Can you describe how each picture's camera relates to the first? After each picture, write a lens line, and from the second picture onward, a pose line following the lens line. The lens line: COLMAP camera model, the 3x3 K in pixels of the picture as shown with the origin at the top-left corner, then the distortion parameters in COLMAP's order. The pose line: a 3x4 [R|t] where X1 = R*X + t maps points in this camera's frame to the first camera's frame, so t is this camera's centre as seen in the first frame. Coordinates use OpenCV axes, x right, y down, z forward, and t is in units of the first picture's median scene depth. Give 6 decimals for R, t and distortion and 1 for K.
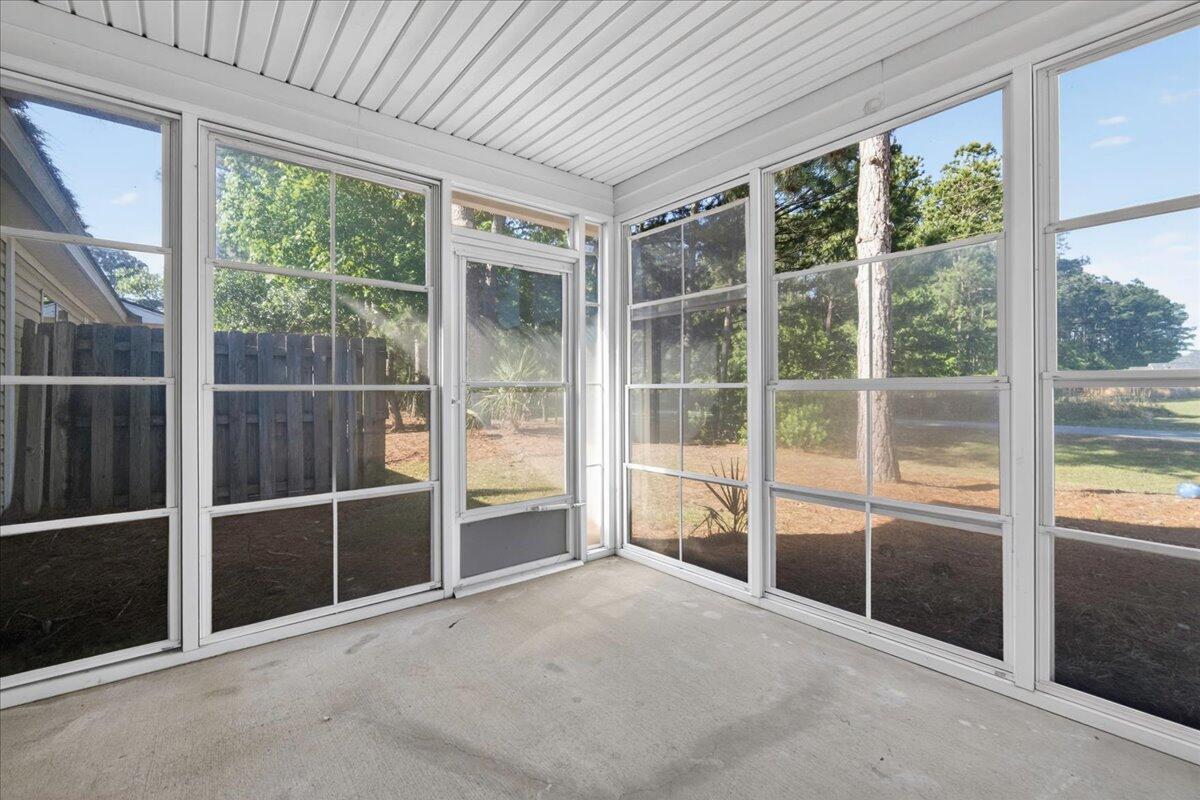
lens RADIAL K [[526.4, 0, 597.7], [0, 526.4, 390.5], [0, 0, 1]] dist [-0.001330, -0.000289]
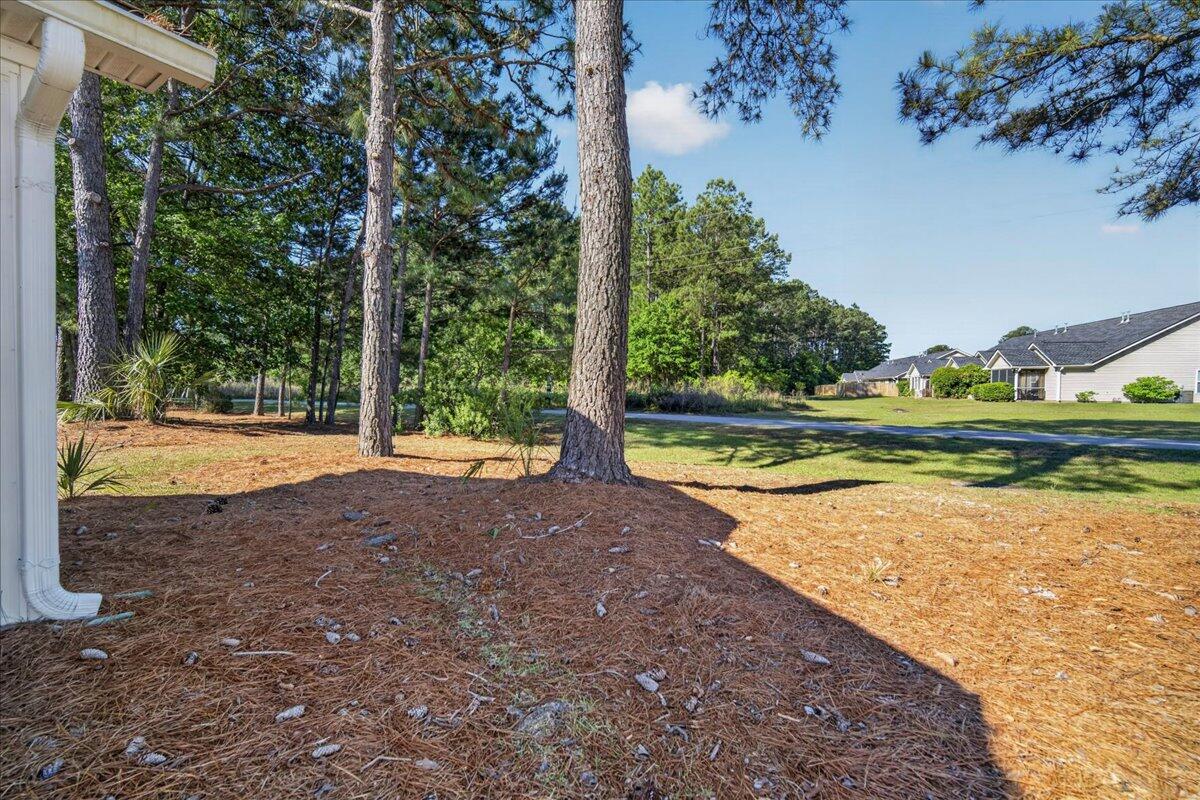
lens RADIAL K [[526.4, 0, 601.9], [0, 526.4, 404.3], [0, 0, 1]] dist [-0.001330, -0.000289]
pose [[0.950524, 0.004323, 0.310621, 0.112710], [-0.014031, 0.999480, 0.029027, 0.001826], [-0.310334, -0.031950, 0.950091, -0.054320]]
